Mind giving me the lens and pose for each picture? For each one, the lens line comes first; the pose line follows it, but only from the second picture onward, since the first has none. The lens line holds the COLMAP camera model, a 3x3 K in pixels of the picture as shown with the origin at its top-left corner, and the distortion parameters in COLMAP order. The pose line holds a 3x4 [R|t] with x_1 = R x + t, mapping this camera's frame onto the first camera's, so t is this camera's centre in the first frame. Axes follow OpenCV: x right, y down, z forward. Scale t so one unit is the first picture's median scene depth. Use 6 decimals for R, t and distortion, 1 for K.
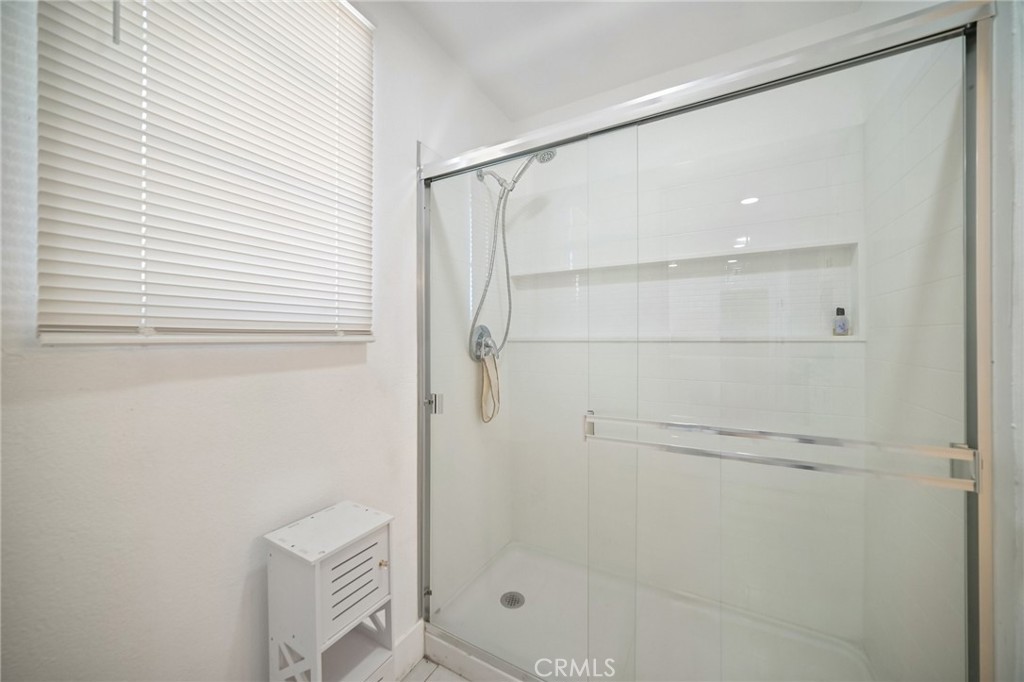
lens RADIAL K [[367.2, 0, 510.2], [0, 367.2, 333.9], [0, 0, 1]] dist [-0.002897, -0.000149]
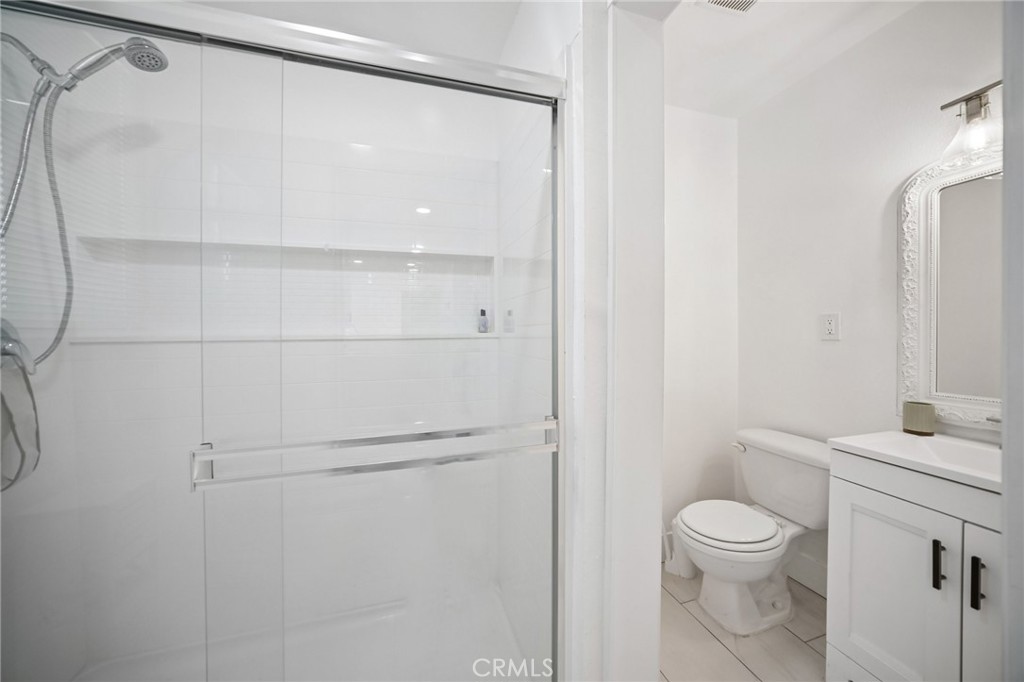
lens RADIAL K [[343.6, 0, 509.5], [0, 343.6, 337.5], [0, 0, 1]] dist [-0.003995, 0.000990]
pose [[0.700766, -0.011272, 0.713302, 0.161629], [-0.000598, 0.999866, 0.016388, 0.001039], [-0.713391, -0.011910, 0.700665, 0.152737]]
